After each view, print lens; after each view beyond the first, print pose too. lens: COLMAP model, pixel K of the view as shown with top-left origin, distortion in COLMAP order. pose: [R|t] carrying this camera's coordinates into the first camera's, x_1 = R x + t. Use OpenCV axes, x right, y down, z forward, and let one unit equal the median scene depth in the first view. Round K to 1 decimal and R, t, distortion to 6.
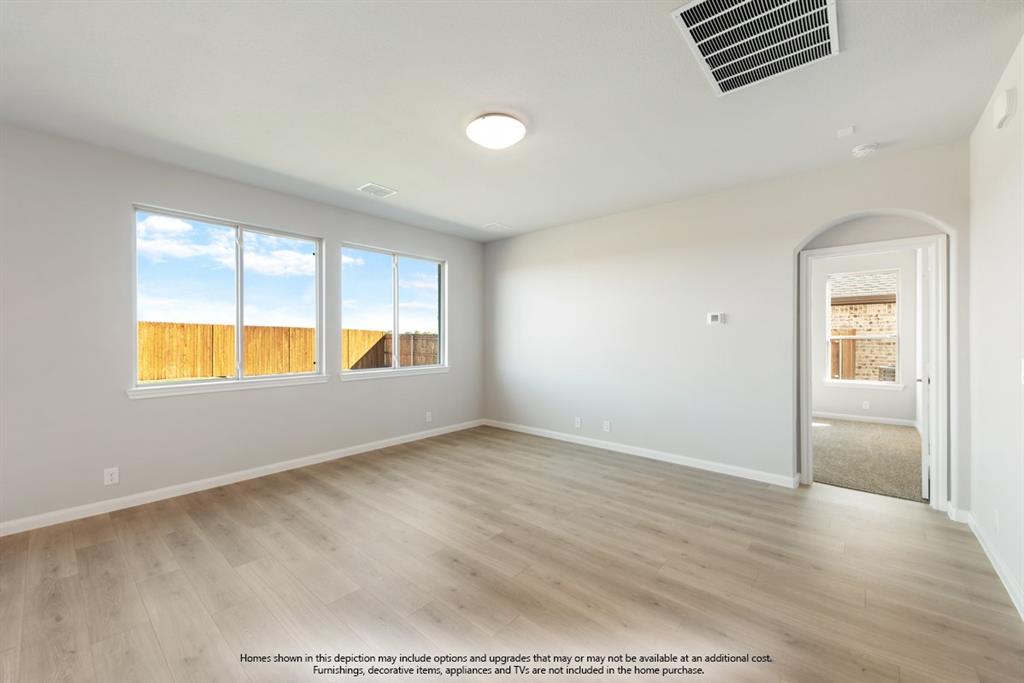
lens RADIAL K [[410.5, 0, 506.9], [0, 410.5, 340.3], [0, 0, 1]] dist [0.001769, -0.001214]
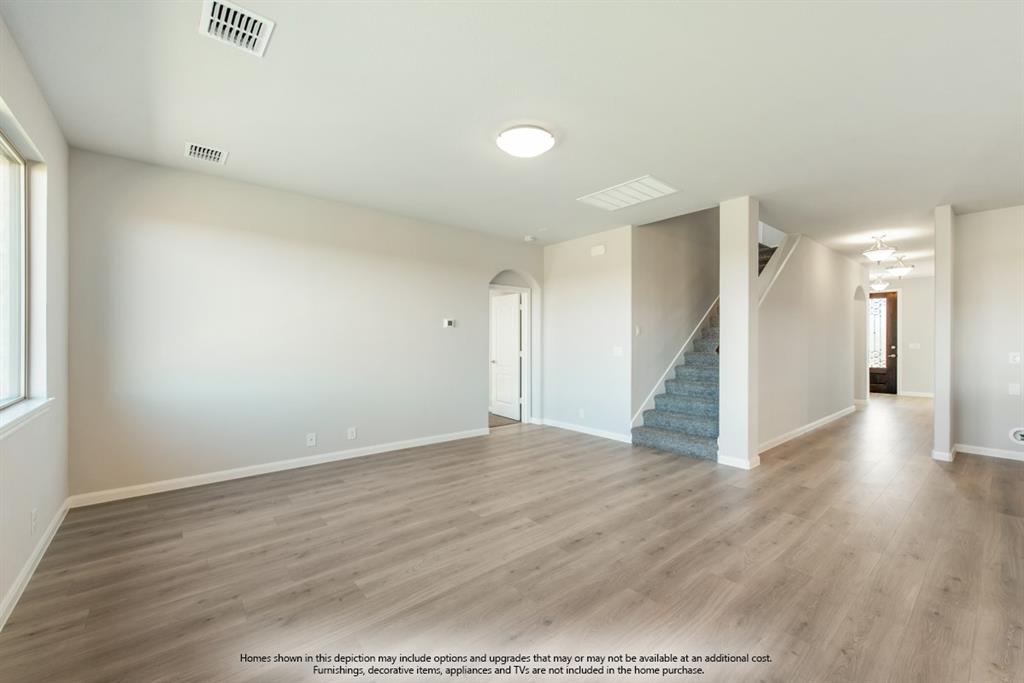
lens RADIAL K [[410.5, 0, 505.0], [0, 410.5, 338.4], [0, 0, 1]] dist [0.001769, -0.001214]
pose [[0.152217, 0.002678, 0.988343, -0.810744], [0.005847, 0.999976, -0.003610, 0.000619], [-0.988330, 0.006328, 0.152198, 0.671423]]
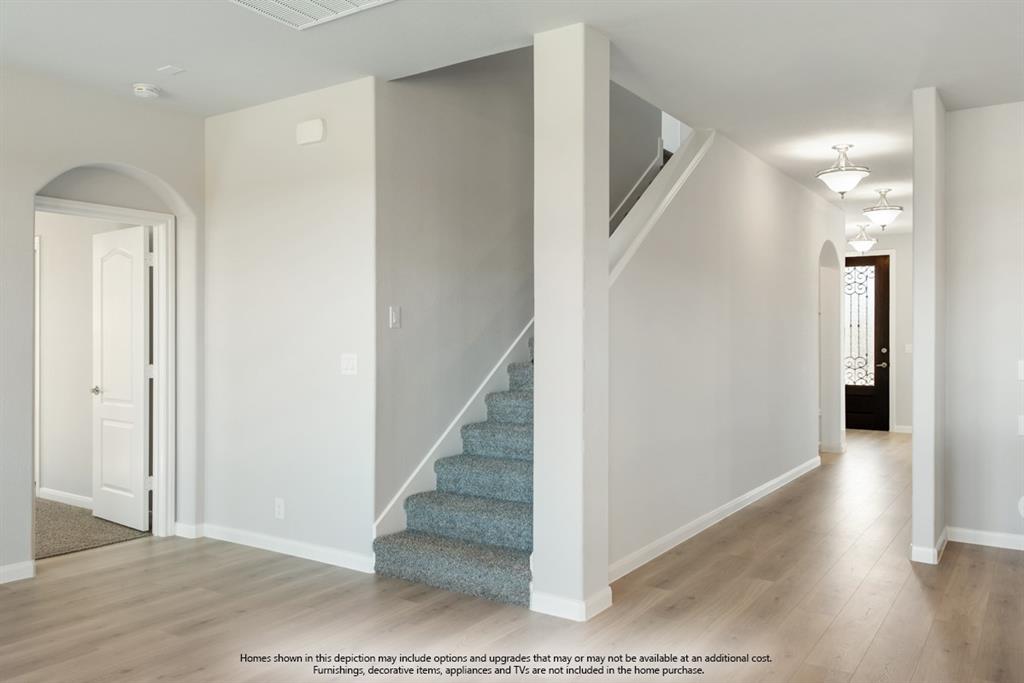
lens RADIAL K [[818.8, 0, 522.2], [0, 818.8, 334.2], [0, 0, 1]] dist [0.021355, -0.023506]
pose [[-0.169899, 0.002793, 0.985457, -0.623693], [0.005161, 0.999985, -0.001945, 0.000899], [-0.985448, 0.004755, -0.169911, 0.462645]]
